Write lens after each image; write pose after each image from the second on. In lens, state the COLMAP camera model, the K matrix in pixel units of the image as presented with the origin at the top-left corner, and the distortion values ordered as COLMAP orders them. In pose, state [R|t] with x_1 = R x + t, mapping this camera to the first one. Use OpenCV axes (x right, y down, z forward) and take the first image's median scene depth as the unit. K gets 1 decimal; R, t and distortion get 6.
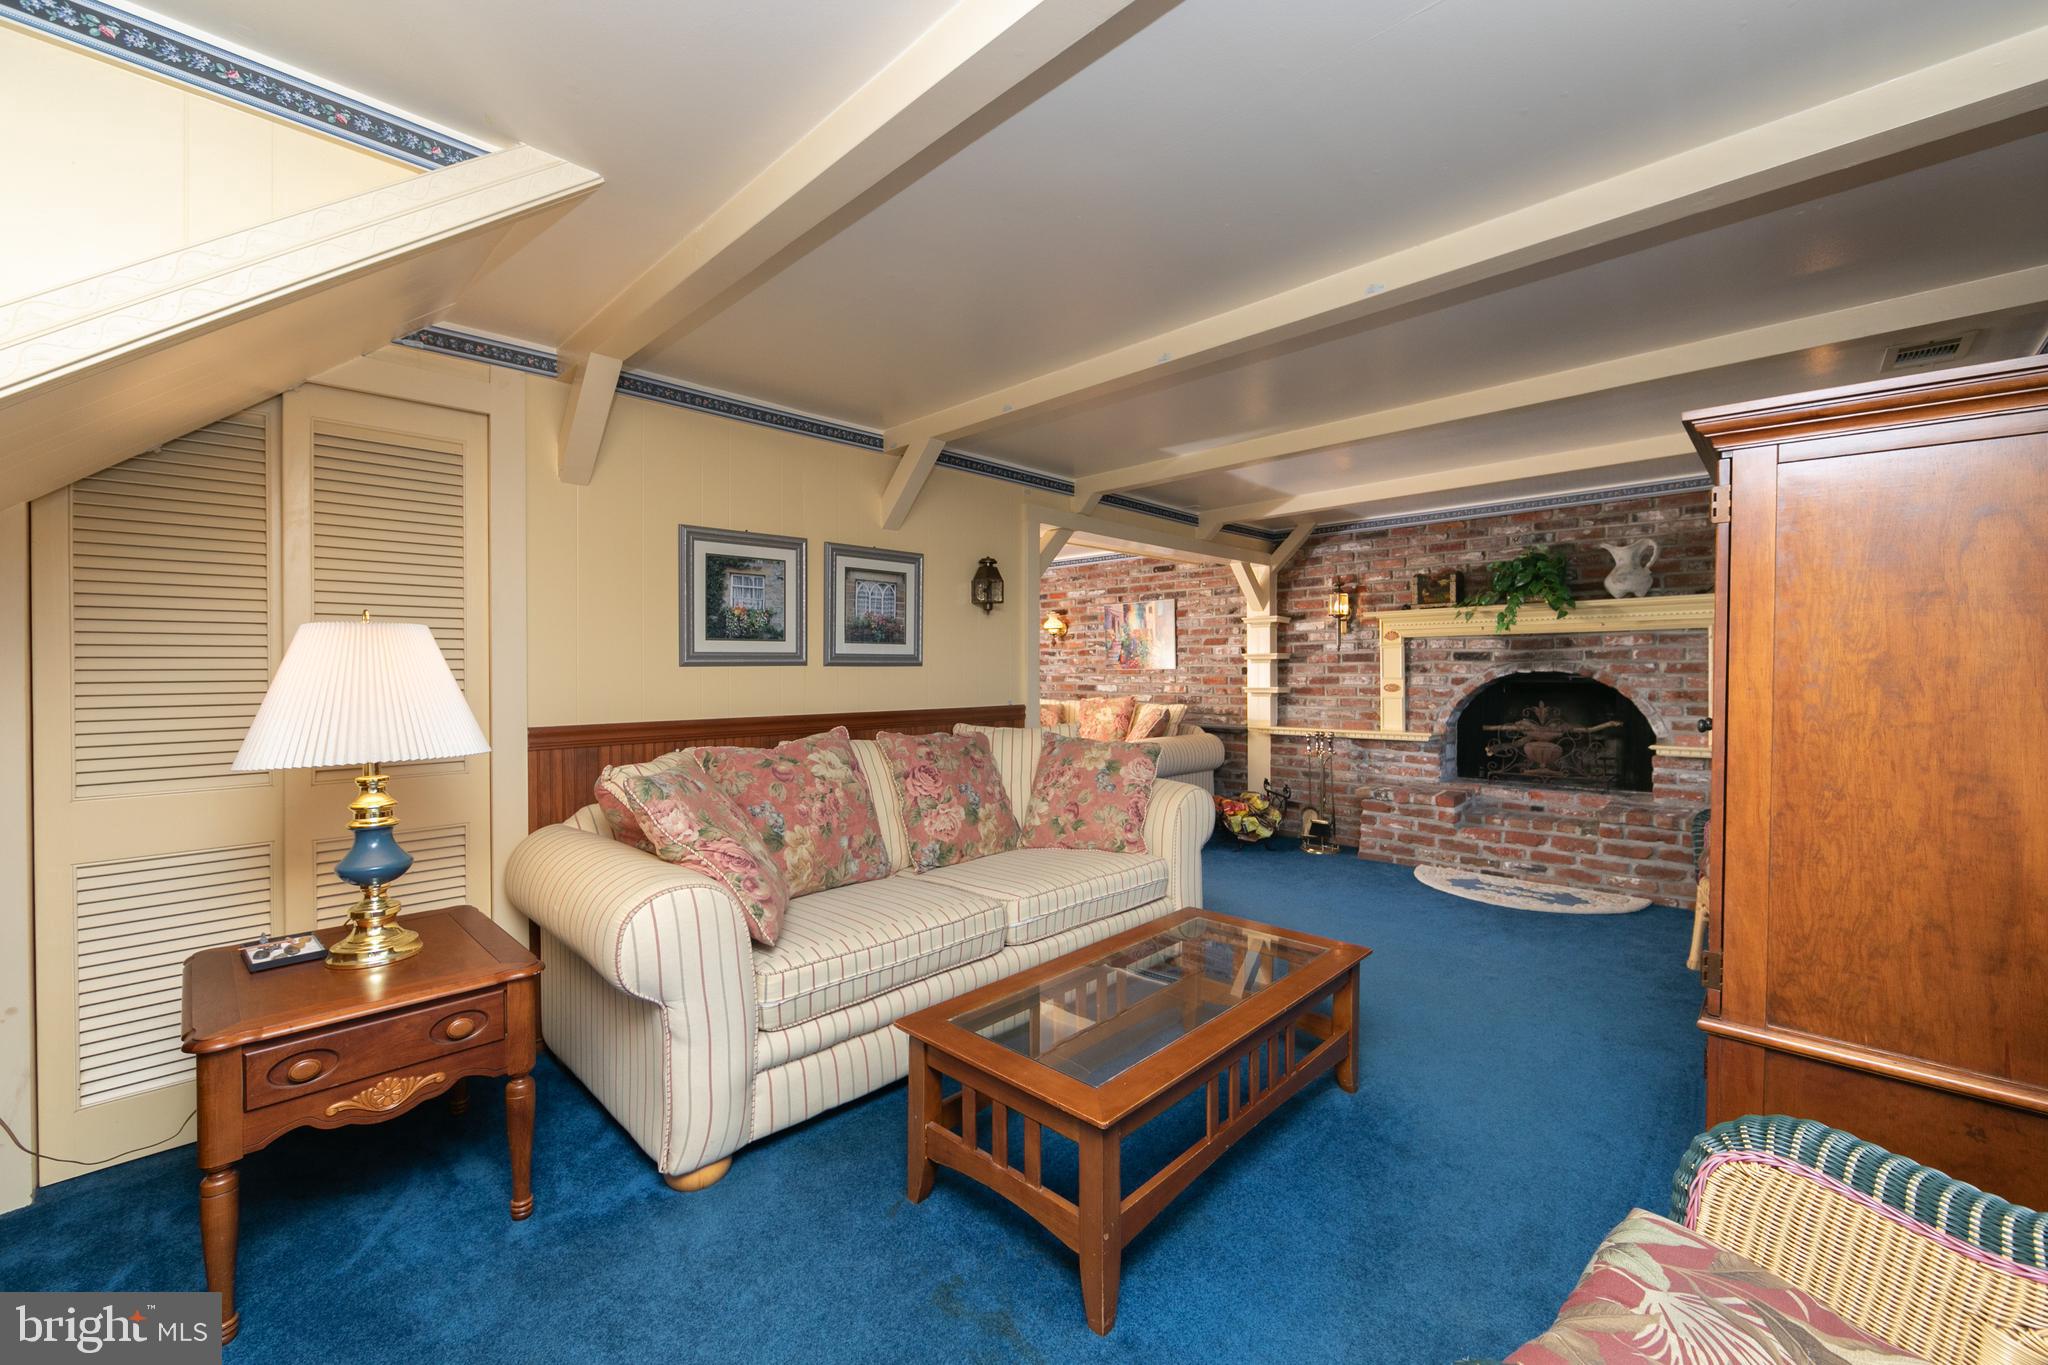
lens RADIAL K [[803.9, 0, 1026.5], [0, 803.9, 677.9], [0, 0, 1]] dist [-0.014029, 0.000421]
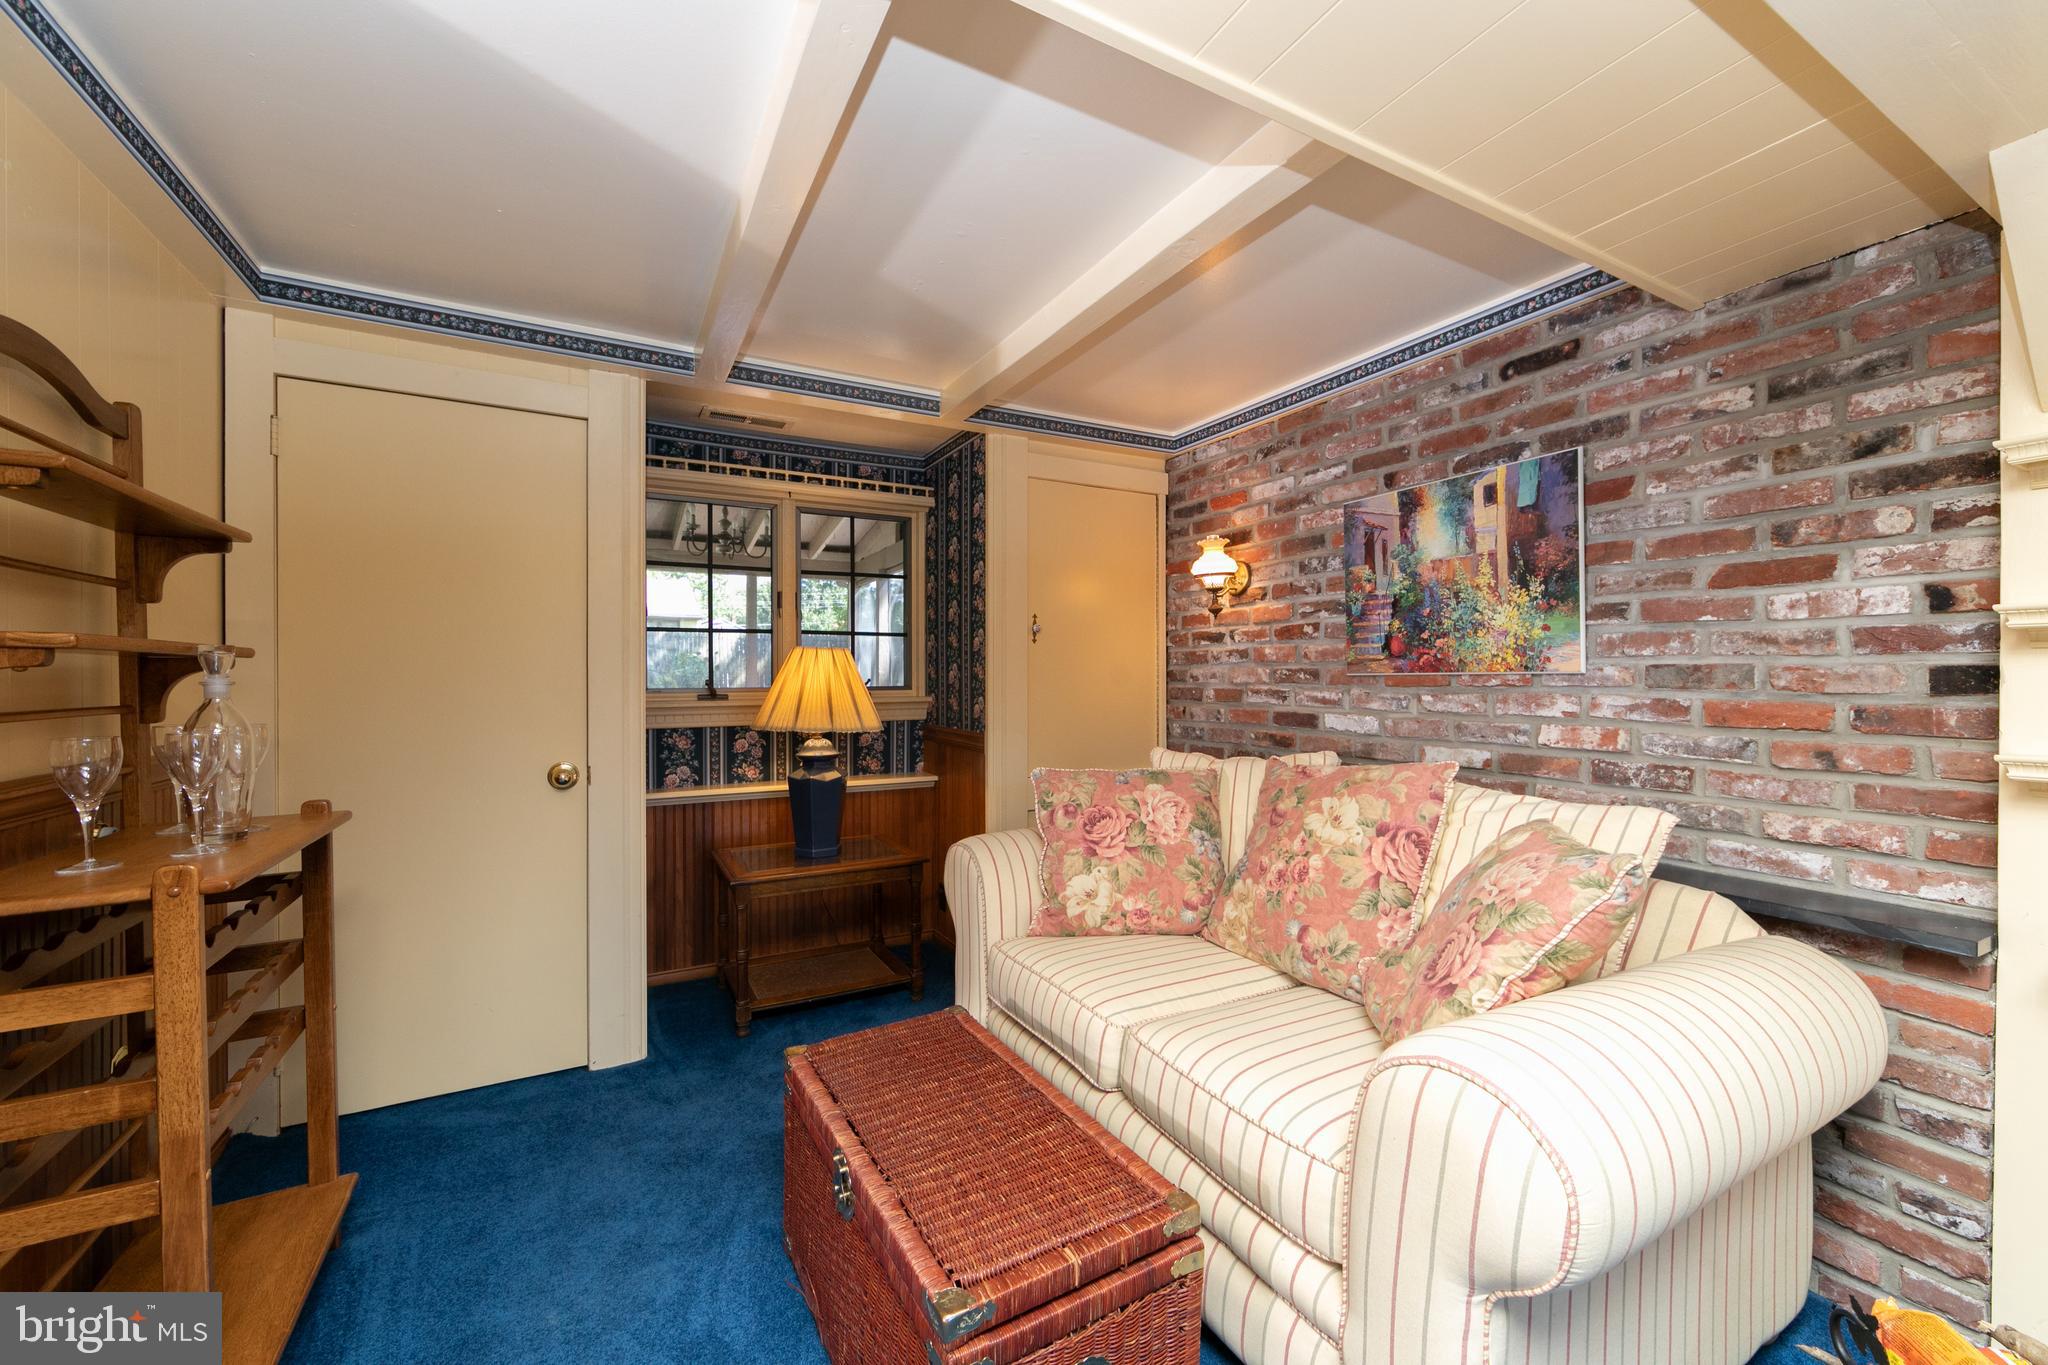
lens RADIAL K [[803.9, 0, 1016.4], [0, 803.9, 682.0], [0, 0, 1]] dist [-0.014029, 0.000421]
pose [[0.951261, 0.003833, -0.308363, 0.068767], [-0.003248, 0.999992, 0.002410, -0.007312], [0.308370, -0.001291, 0.951266, 0.610344]]
